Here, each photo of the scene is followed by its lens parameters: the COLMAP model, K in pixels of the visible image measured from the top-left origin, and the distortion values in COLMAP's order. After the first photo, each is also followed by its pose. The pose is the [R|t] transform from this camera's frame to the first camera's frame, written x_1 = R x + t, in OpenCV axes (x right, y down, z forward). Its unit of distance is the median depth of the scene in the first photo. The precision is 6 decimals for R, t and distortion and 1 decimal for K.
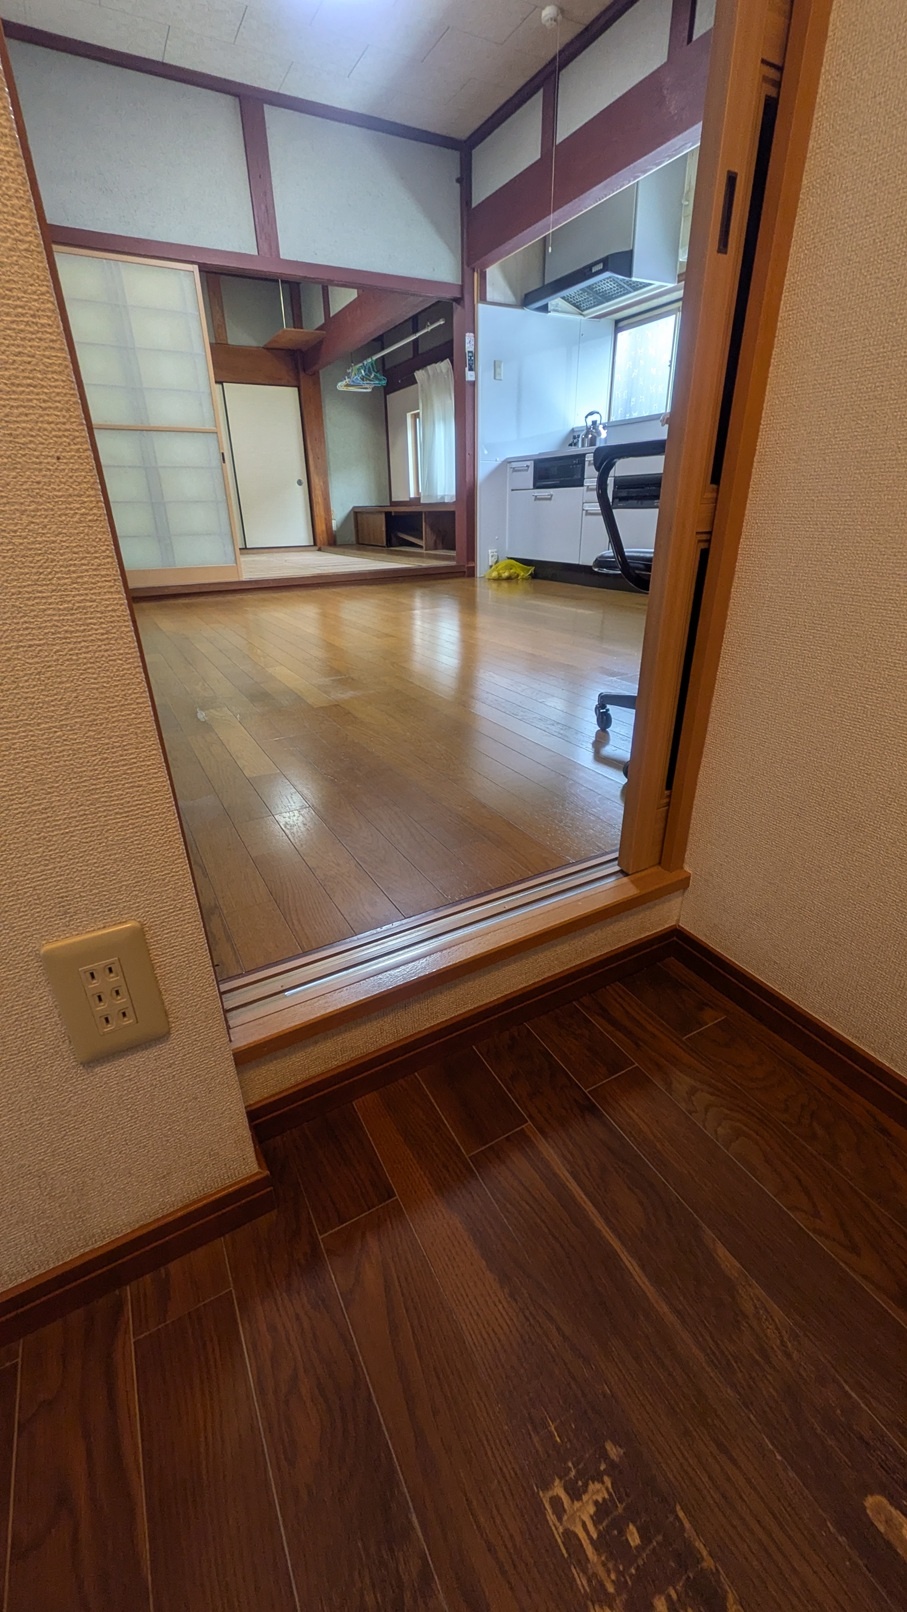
lens RADIAL K [[629.7, 0, 454.1], [0, 629.7, 804.8], [0, 0, 1]] dist [-0.002199, 0.000014]
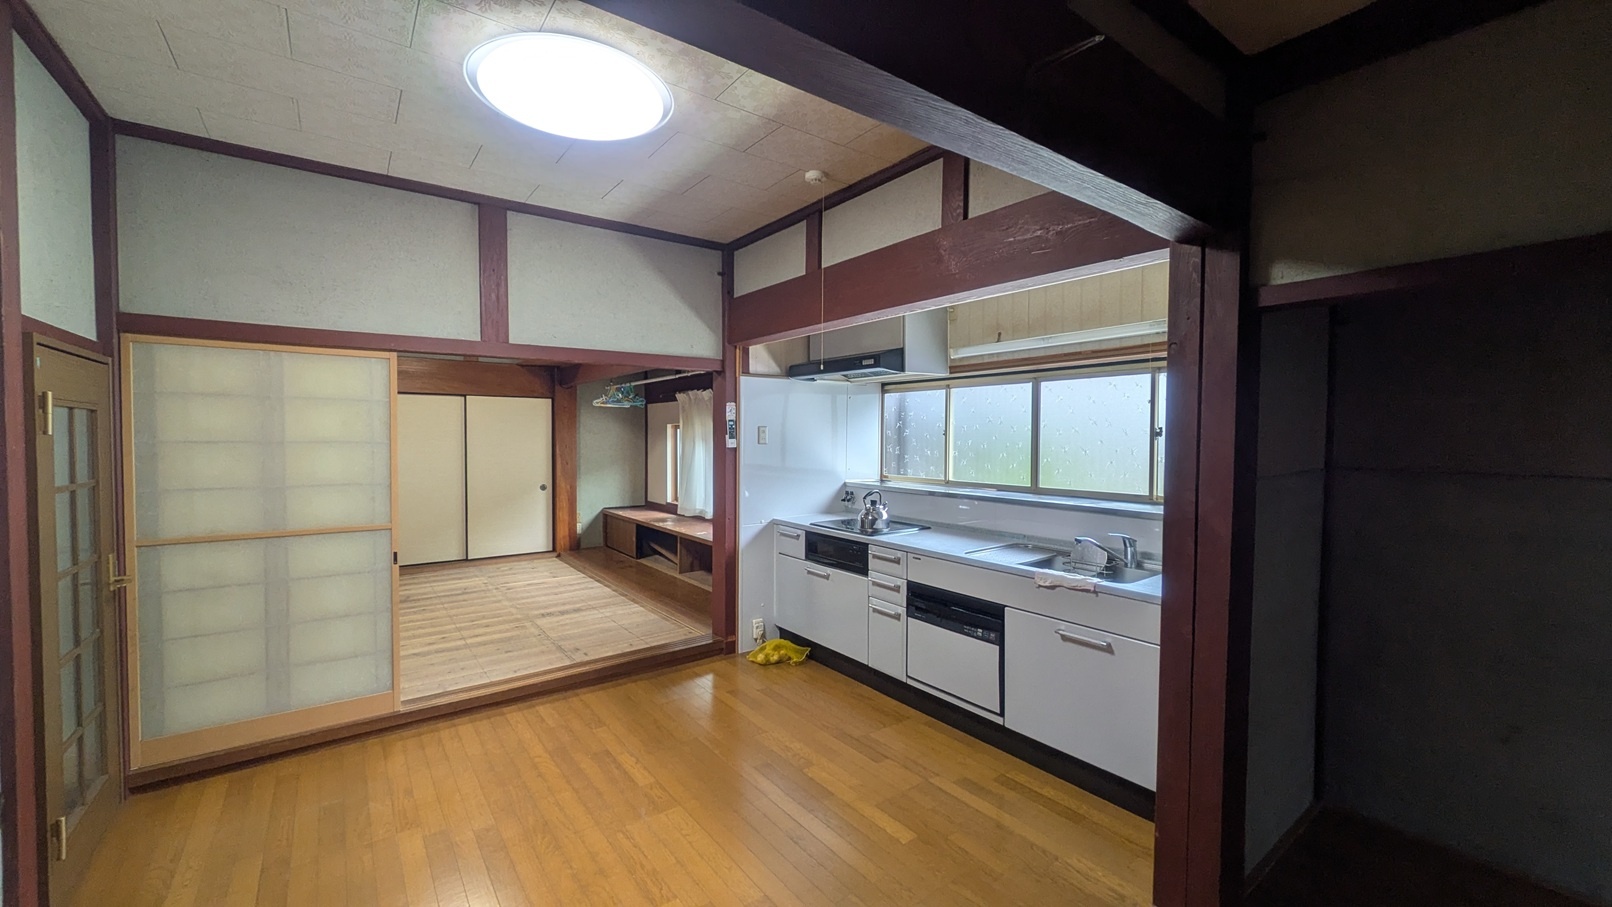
lens RADIAL K [[629.7, 0, 806.3], [0, 629.7, 455.0], [0, 0, 1]] dist [-0.002199, 0.000014]
pose [[0.990536, 0.017775, 0.136100, 0.009875], [0.038244, 0.916569, -0.398044, -0.307793], [-0.131820, 0.399481, 0.907214, 0.187143]]
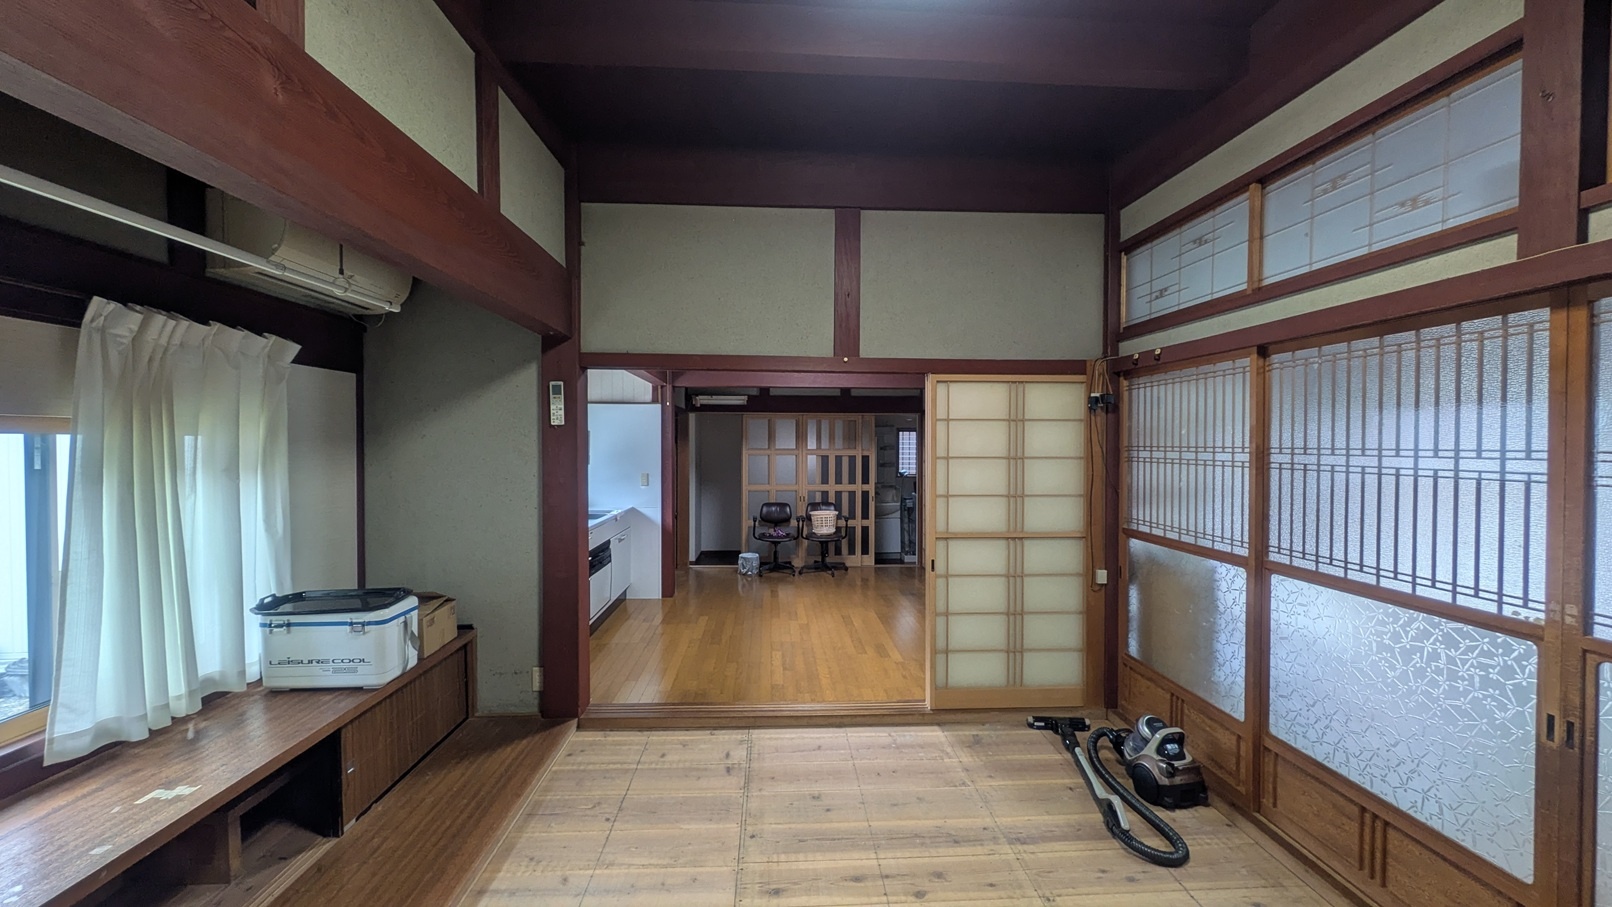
lens RADIAL K [[629.7, 0, 806.5], [0, 629.7, 452.7], [0, 0, 1]] dist [-0.002199, 0.000014]
pose [[-0.899544, 0.007533, 0.436765, -0.643933], [0.199329, 0.896767, 0.395065, -1.065747], [-0.388701, 0.442439, -0.808183, 1.774683]]
